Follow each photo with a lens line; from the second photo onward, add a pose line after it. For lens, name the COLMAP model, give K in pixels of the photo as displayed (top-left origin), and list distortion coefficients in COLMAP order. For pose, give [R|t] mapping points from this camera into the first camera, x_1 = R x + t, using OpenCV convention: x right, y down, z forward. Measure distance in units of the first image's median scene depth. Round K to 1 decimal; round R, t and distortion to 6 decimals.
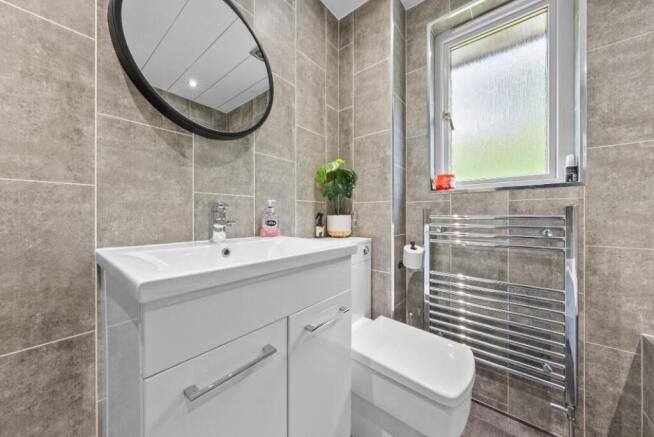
lens RADIAL K [[227.8, 0, 326.5], [0, 227.8, 221.4], [0, 0, 1]] dist [0.000275, -0.000047]
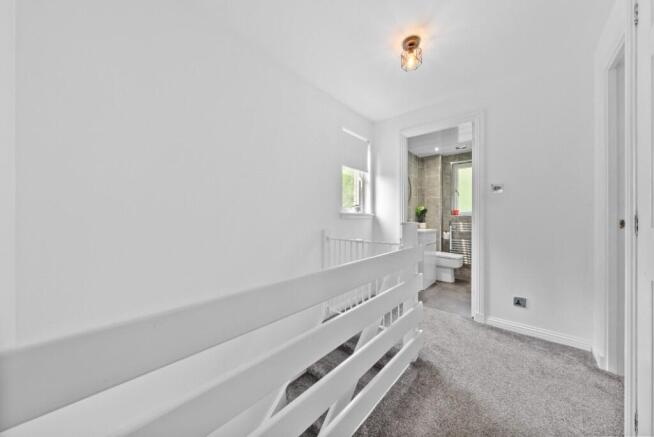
lens RADIAL K [[227.8, 0, 326.5], [0, 227.8, 221.4], [0, 0, 1]] dist [0.000275, -0.000047]
pose [[0.999475, 0.002358, -0.032325, -1.251775], [-0.002604, 0.999968, -0.007564, -0.018103], [0.032306, 0.007644, 0.999449, -2.358002]]
